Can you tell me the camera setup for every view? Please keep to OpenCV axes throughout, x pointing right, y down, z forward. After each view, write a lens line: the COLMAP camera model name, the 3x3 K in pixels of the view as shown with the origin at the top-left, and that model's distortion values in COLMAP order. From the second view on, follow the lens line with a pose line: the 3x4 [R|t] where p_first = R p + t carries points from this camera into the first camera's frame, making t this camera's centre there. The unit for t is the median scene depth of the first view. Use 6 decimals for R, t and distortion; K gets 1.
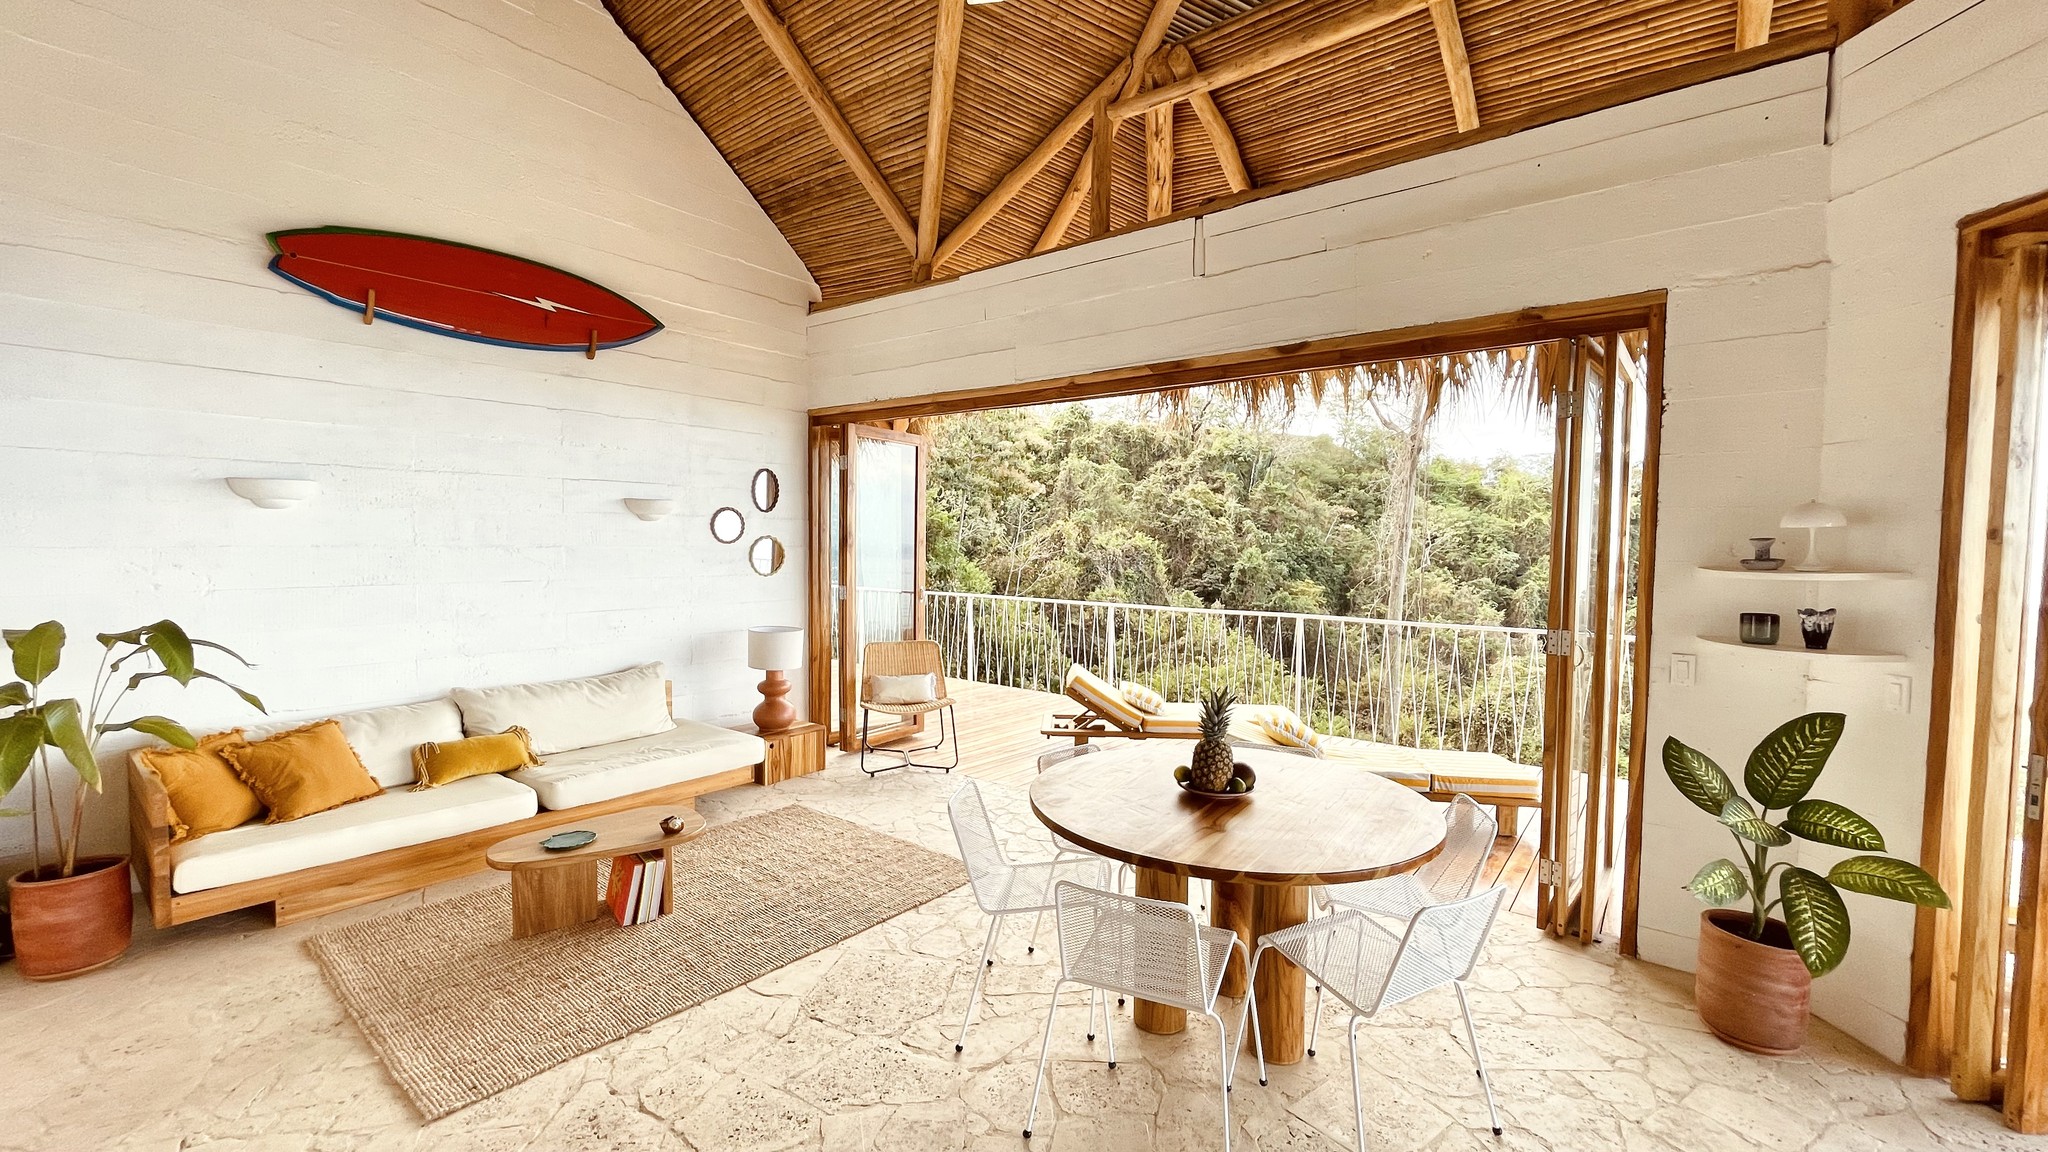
lens RADIAL K [[827.6, 0, 1021.2], [0, 827.6, 580.4], [0, 0, 1]] dist [-0.000212, -0.000555]
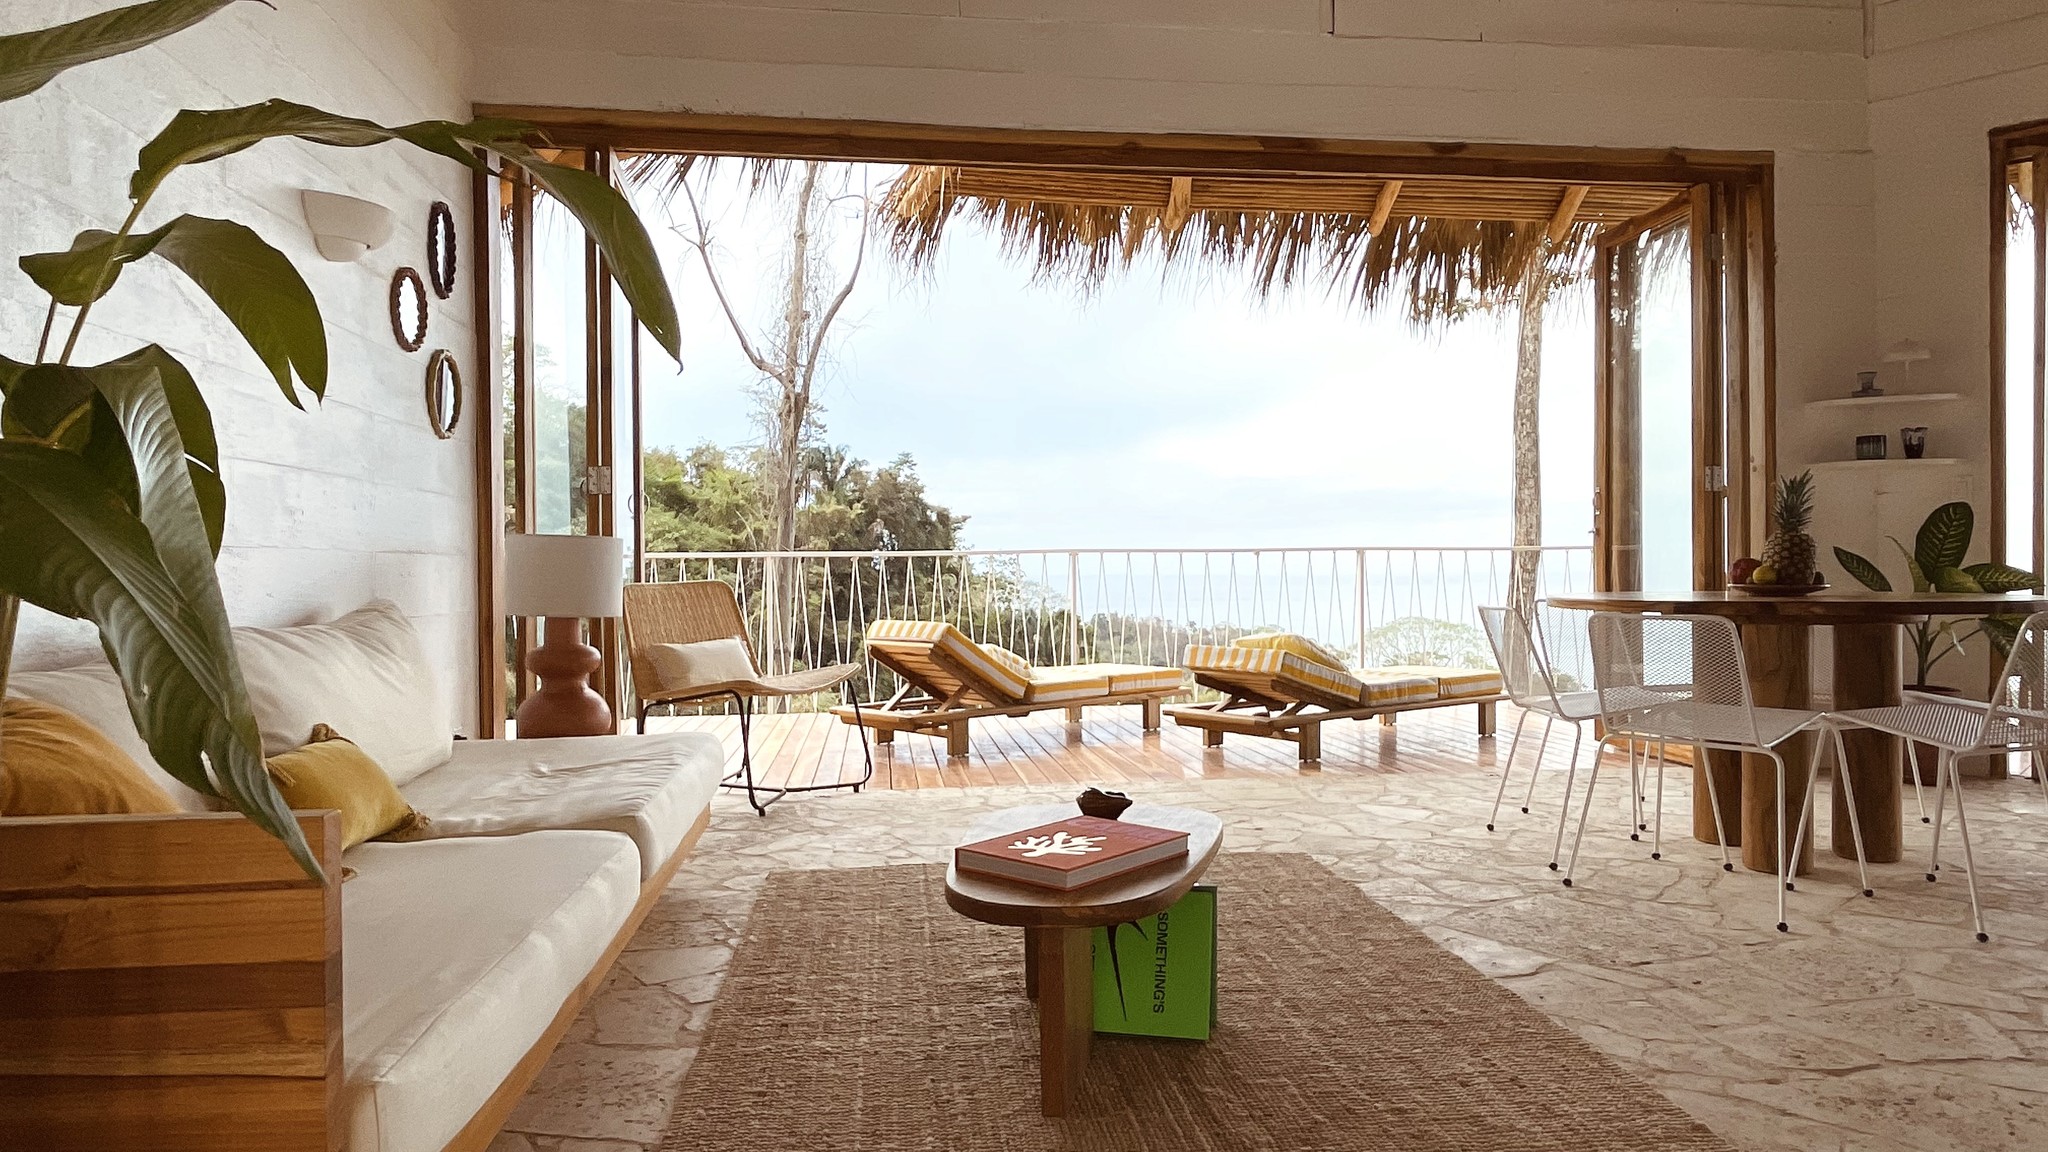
lens RADIAL K [[1243.1, 0, 1022.4], [0, 1243.1, 585.2], [0, 0, 1]] dist [-0.003574, 0.002224]
pose [[0.699914, -0.026541, 0.713734, -0.661229], [0.050909, 0.998621, -0.012789, 0.115815], [-0.712411, 0.045287, 0.700300, 0.338532]]
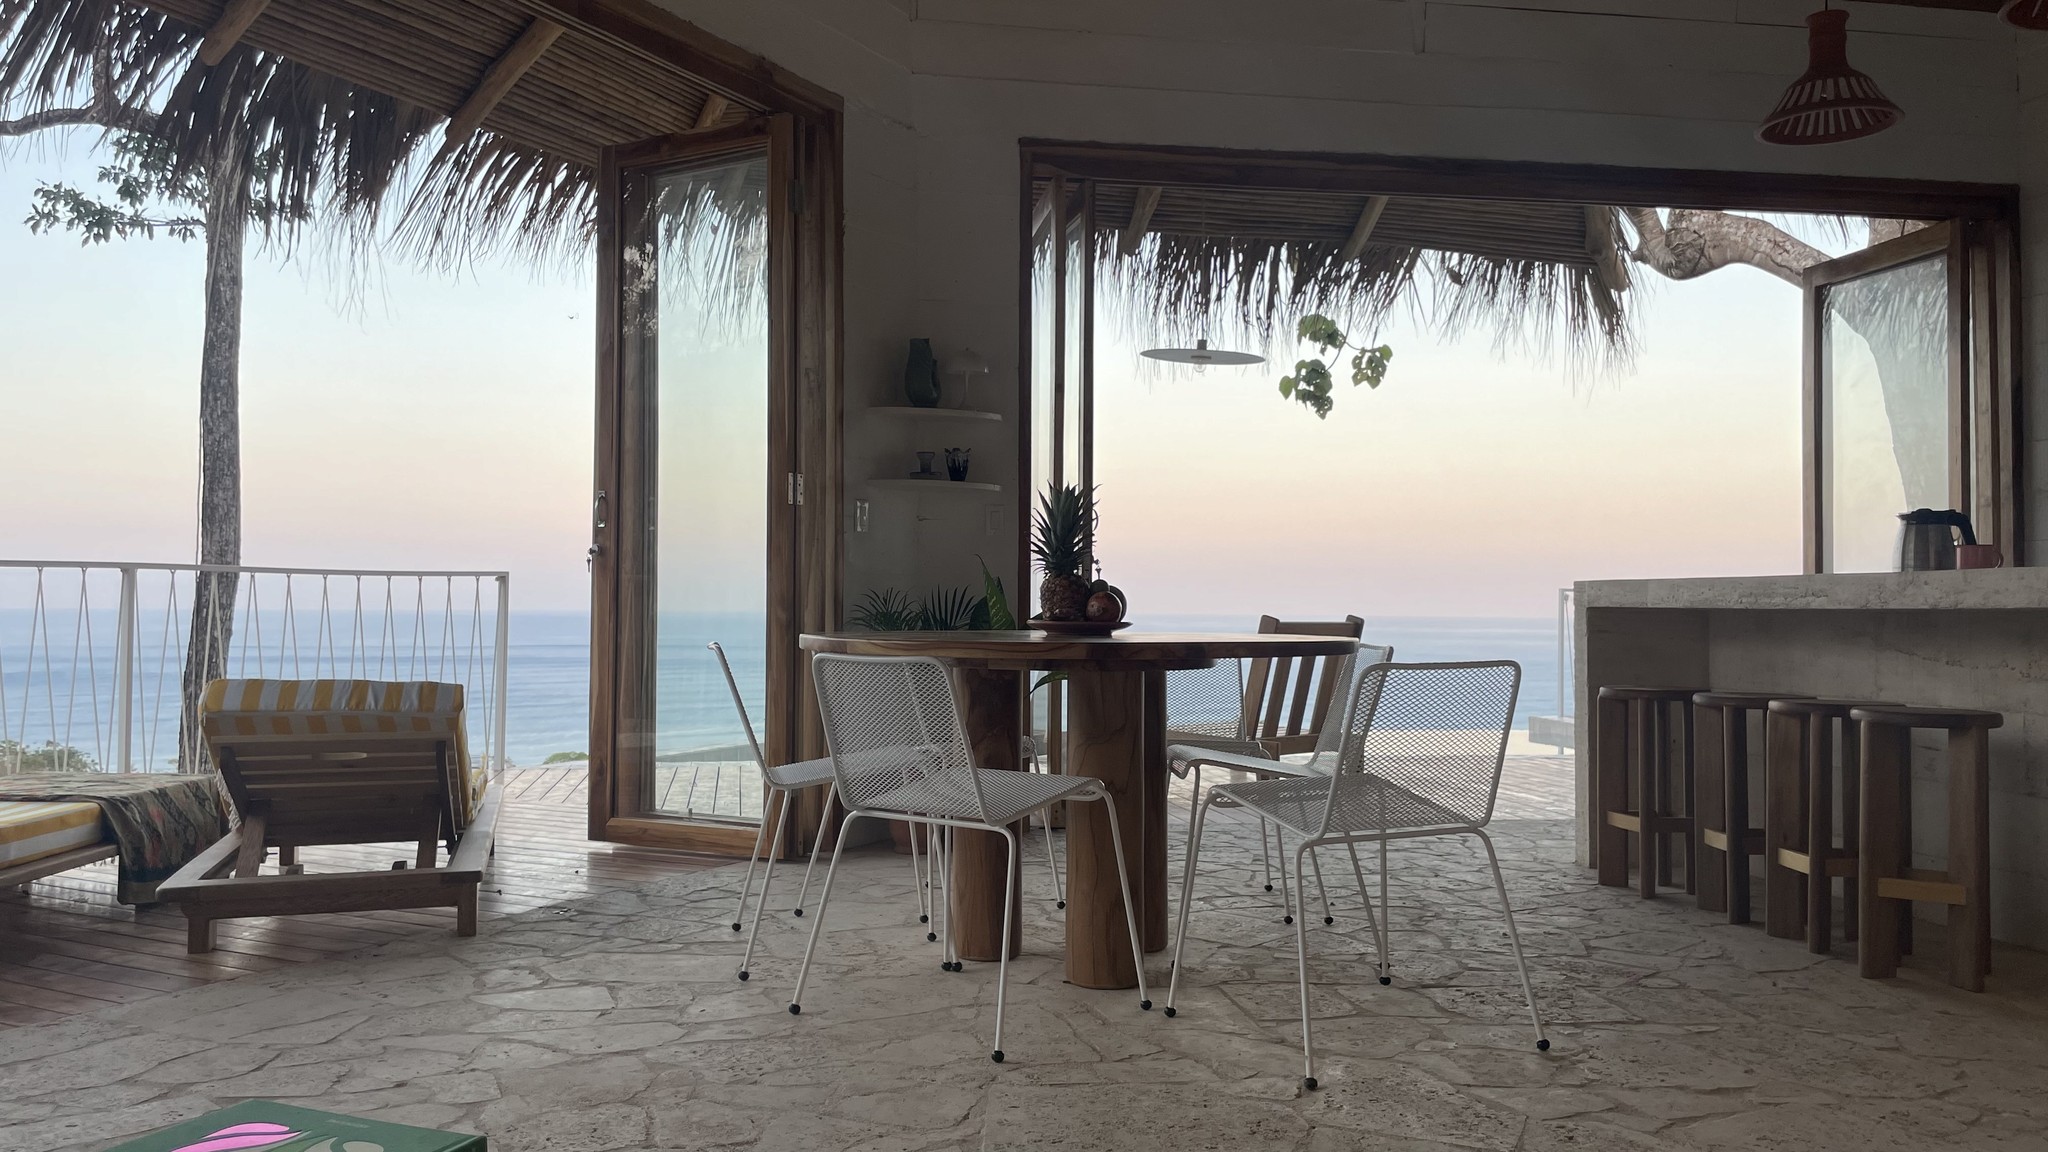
lens RADIAL K [[1563.3, 0, 1026.8], [0, 1563.3, 557.9], [0, 0, 1]] dist [0.025201, -0.045499]
pose [[-0.184663, 0.017168, 0.982652, -0.553529], [0.040818, 0.999119, -0.009785, 0.104658], [-0.981954, 0.038303, -0.185201, 0.668060]]
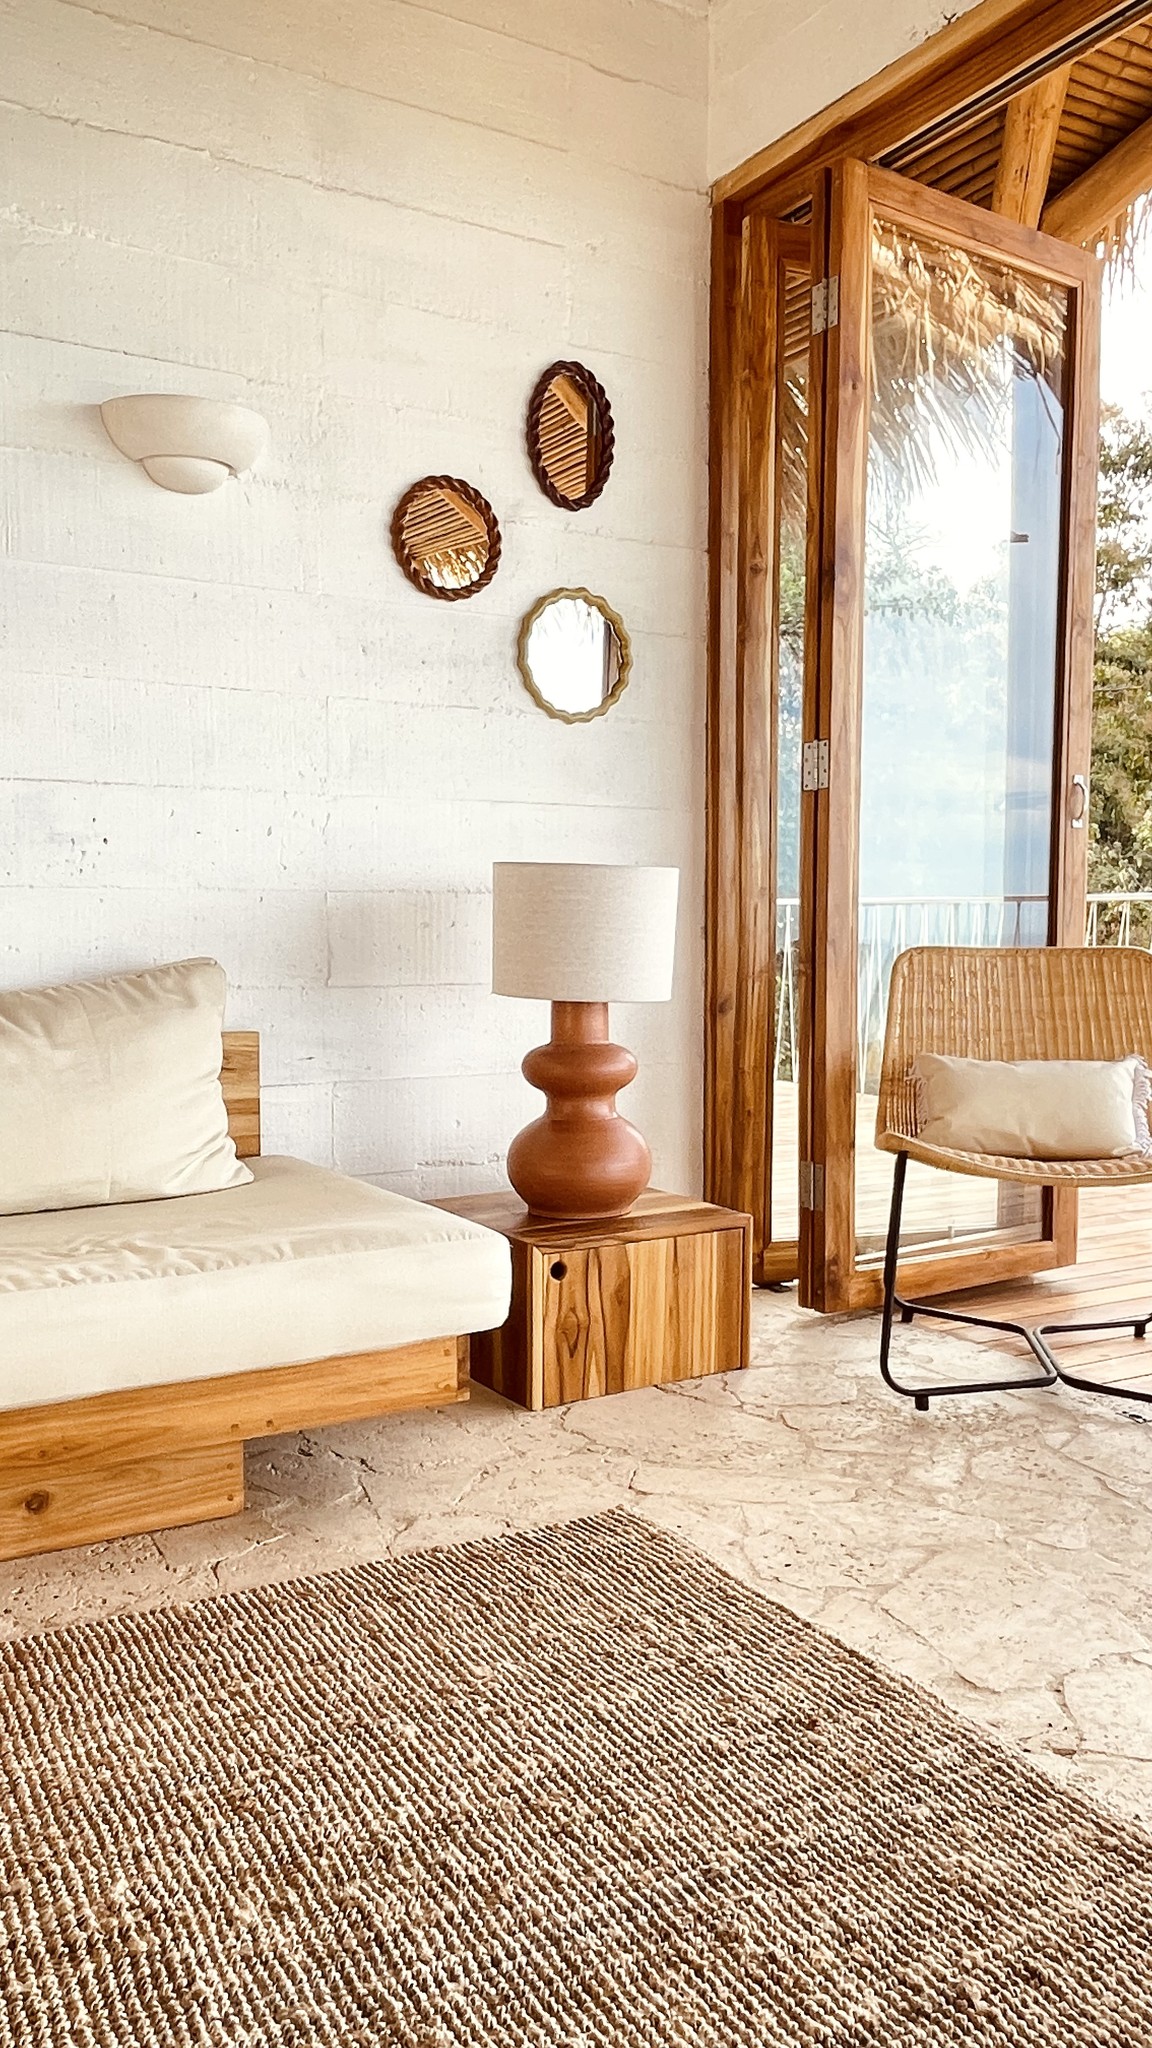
lens RADIAL K [[1515.9, 0, 571.3], [0, 1515.9, 1022.8], [0, 0, 1]] dist [-0.001726, 0.000708]
pose [[0.933936, 0.015191, -0.357117, -0.119731], [-0.008766, 0.999769, 0.019603, 0.109357], [0.357333, -0.015178, 0.933854, 0.538269]]
